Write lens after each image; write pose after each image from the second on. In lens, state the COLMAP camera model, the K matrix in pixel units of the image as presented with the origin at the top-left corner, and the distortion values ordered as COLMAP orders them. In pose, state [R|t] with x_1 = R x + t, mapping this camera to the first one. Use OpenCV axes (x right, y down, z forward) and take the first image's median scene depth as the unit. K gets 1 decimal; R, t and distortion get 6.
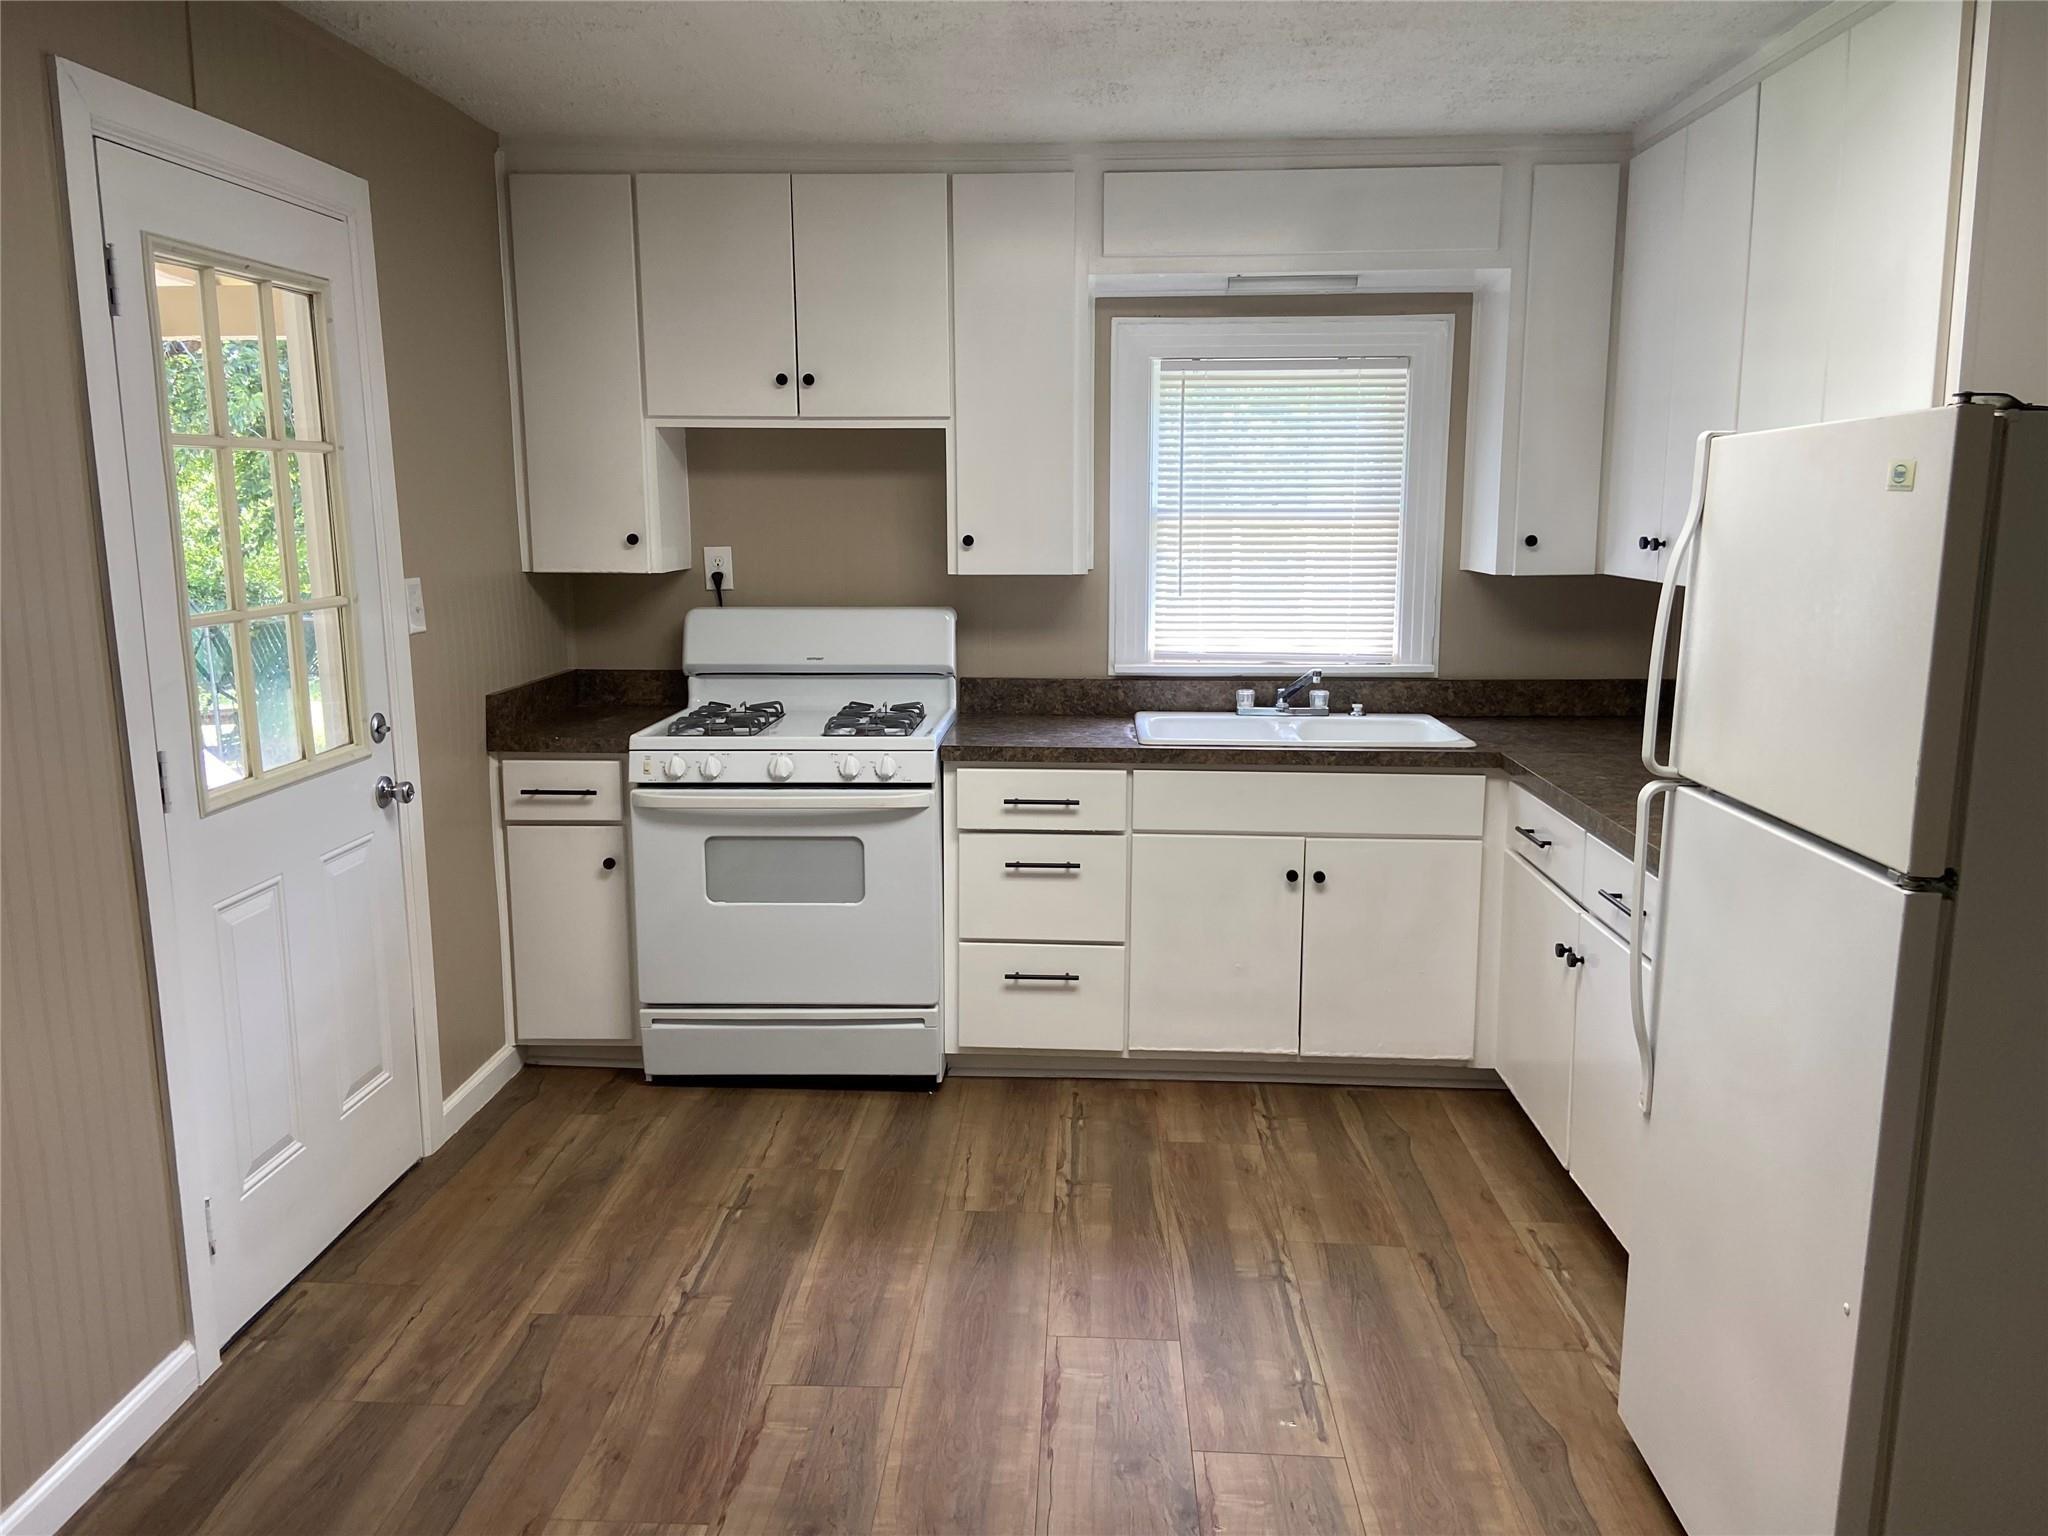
lens RADIAL K [[1537.2, 0, 1016.3], [0, 1537.2, 735.3], [0, 0, 1]] dist [0.094497, -0.119575]
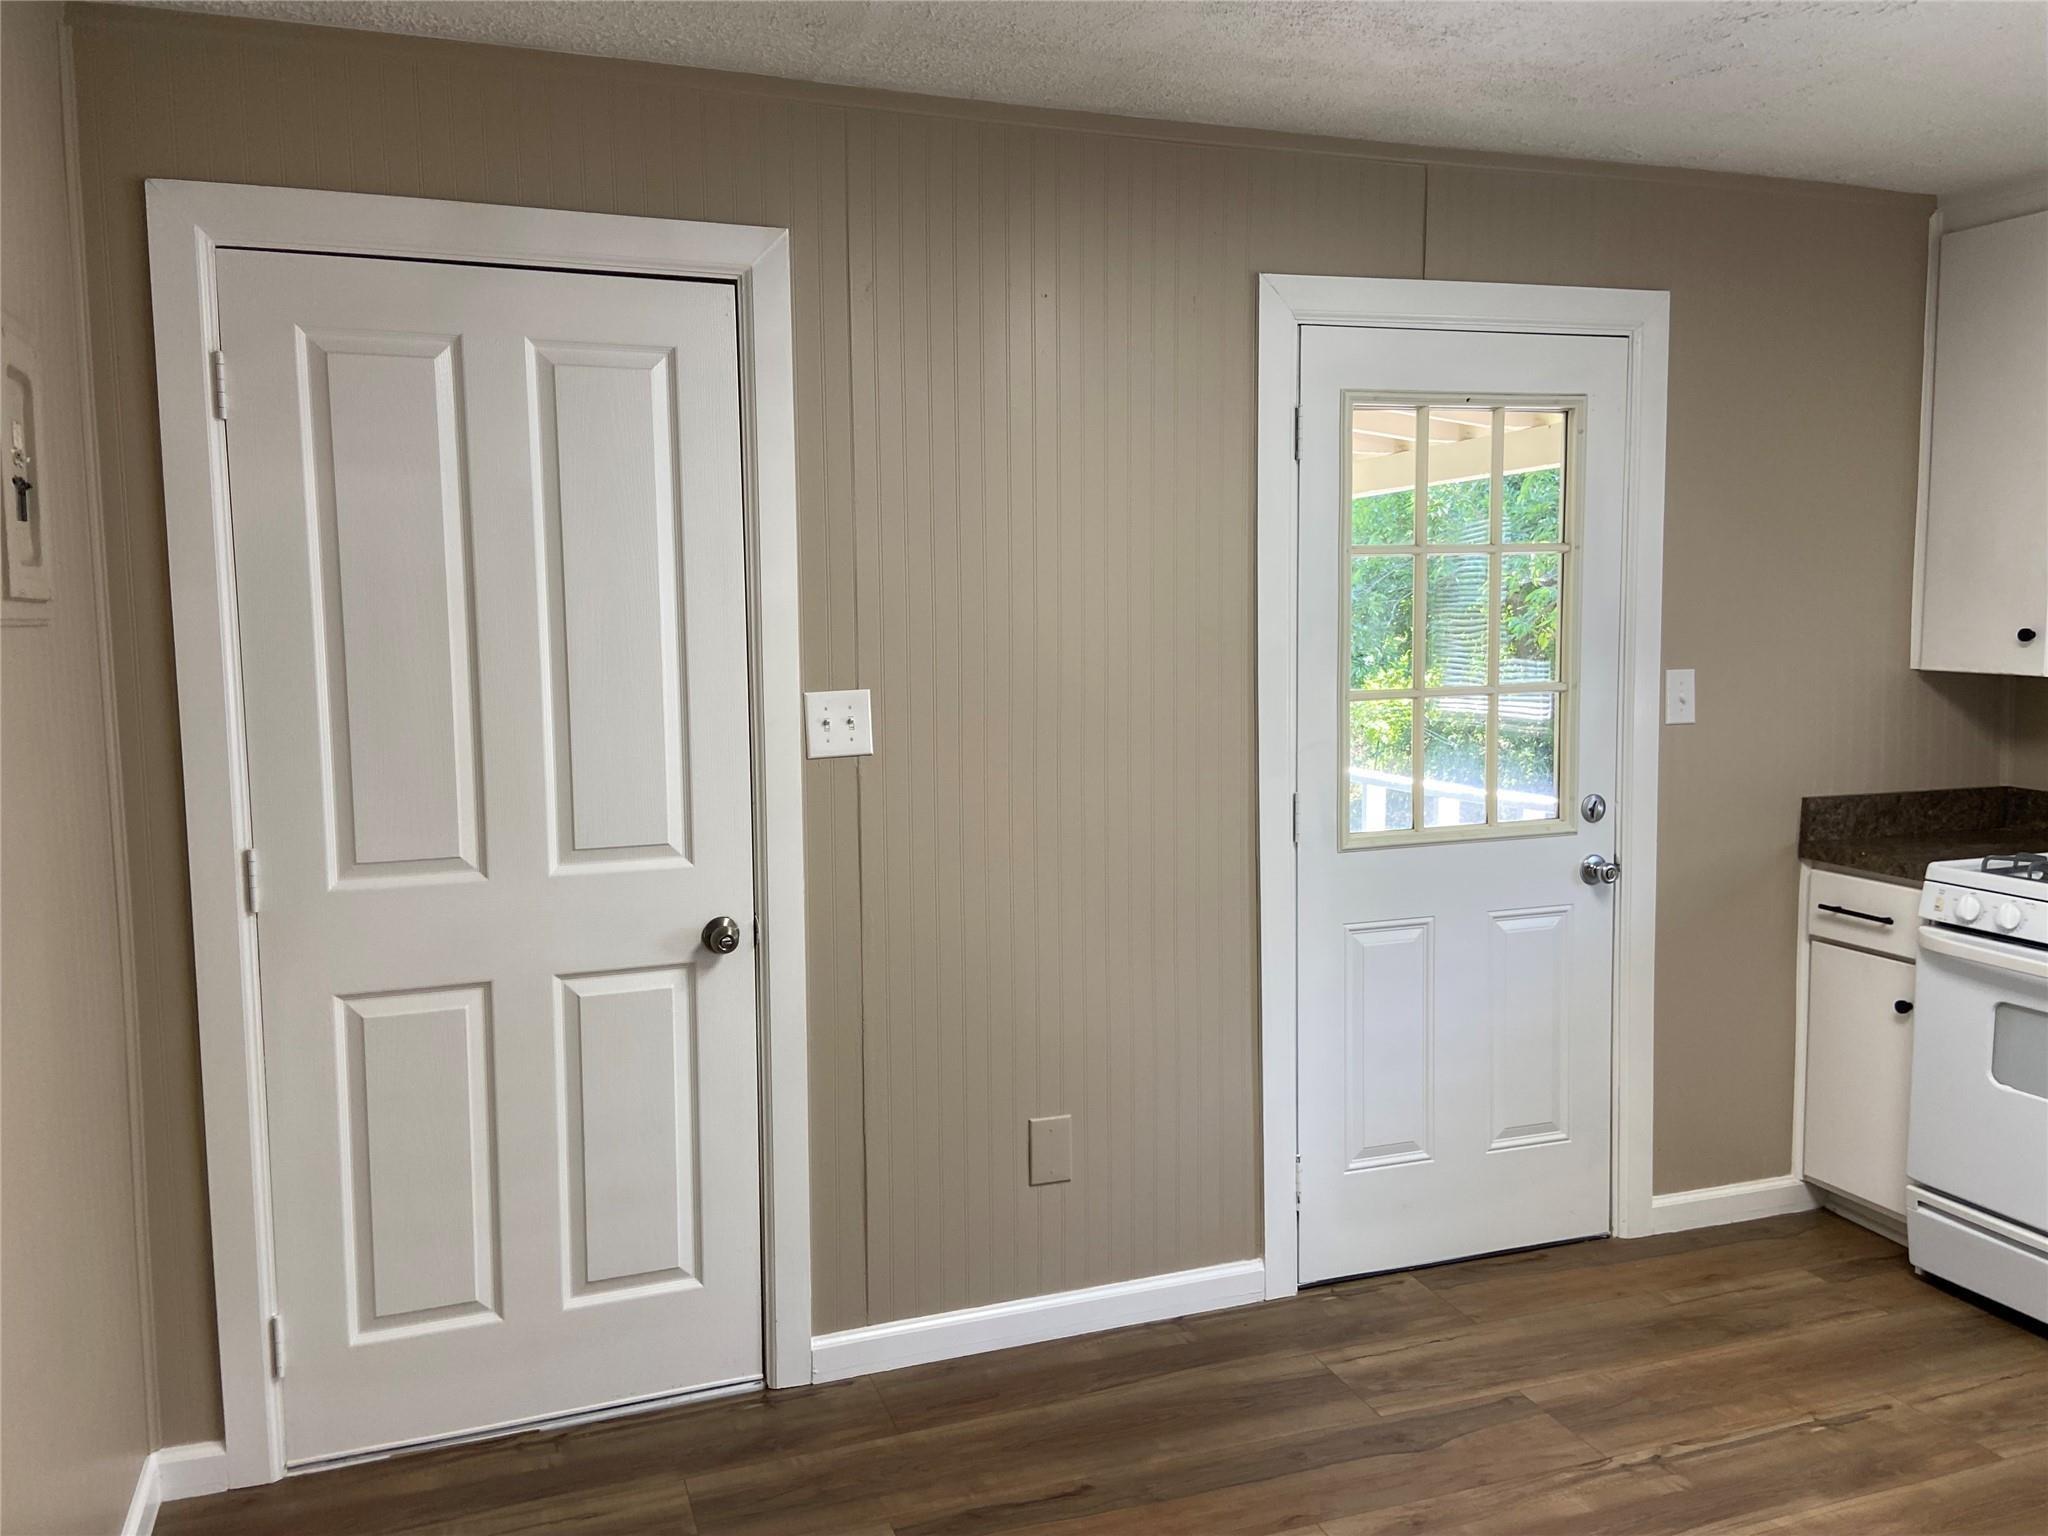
lens RADIAL K [[1537.2, 0, 1016.3], [0, 1537.2, 735.3], [0, 0, 1]] dist [0.094497, -0.119575]
pose [[0.376155, 0.077519, -0.923308, 0.435232], [-0.130842, 0.990952, 0.029893, -0.036287], [0.917272, 0.109563, 0.382894, 0.244955]]
